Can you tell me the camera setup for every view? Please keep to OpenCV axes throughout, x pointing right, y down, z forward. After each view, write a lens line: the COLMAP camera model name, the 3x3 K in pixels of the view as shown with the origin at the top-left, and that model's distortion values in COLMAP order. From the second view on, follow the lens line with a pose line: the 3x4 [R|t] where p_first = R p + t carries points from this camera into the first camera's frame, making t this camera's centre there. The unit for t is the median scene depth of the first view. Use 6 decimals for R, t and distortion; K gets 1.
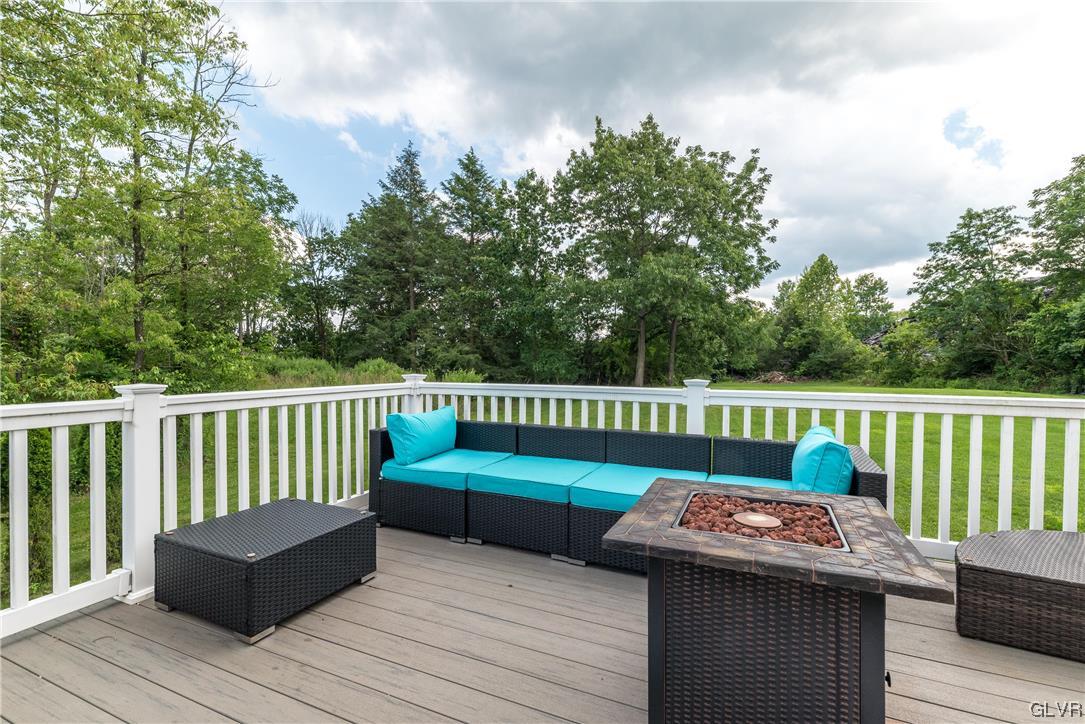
lens RADIAL K [[477.2, 0, 546.8], [0, 477.2, 366.3], [0, 0, 1]] dist [0.009188, -0.000126]
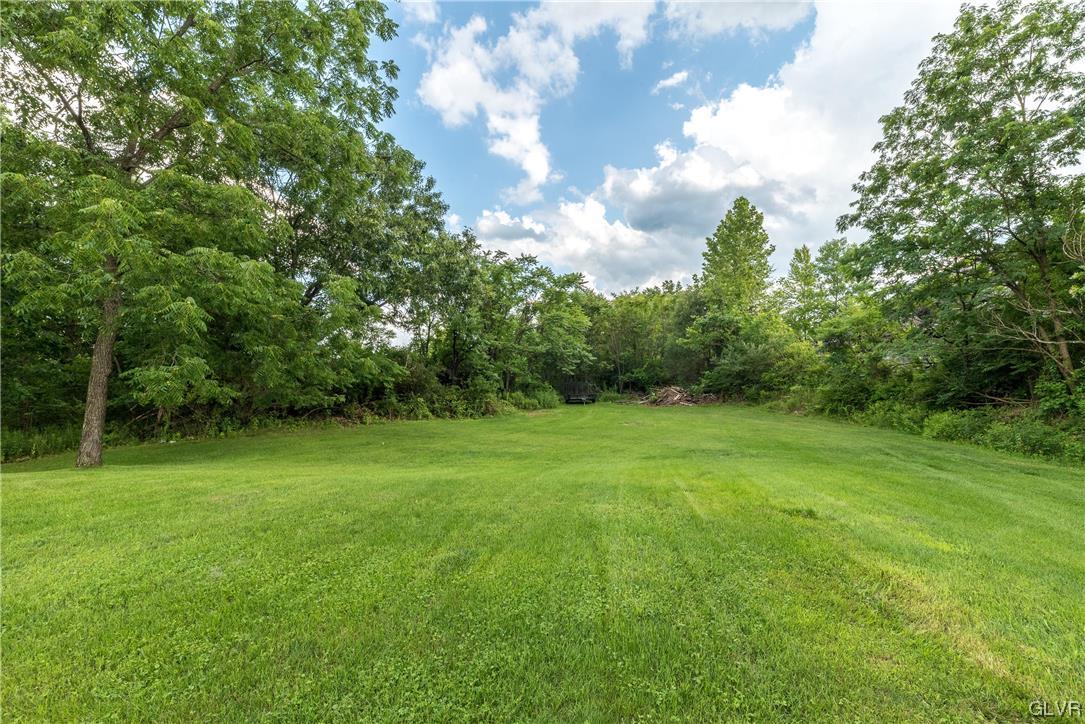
lens RADIAL K [[477.2, 0, 537.5], [0, 477.2, 366.8], [0, 0, 1]] dist [0.009188, -0.000126]
pose [[0.998480, -0.008126, -0.054514, 0.421807], [0.007266, 0.999846, -0.015971, -0.007897], [0.054635, 0.015550, 0.998385, 0.452487]]
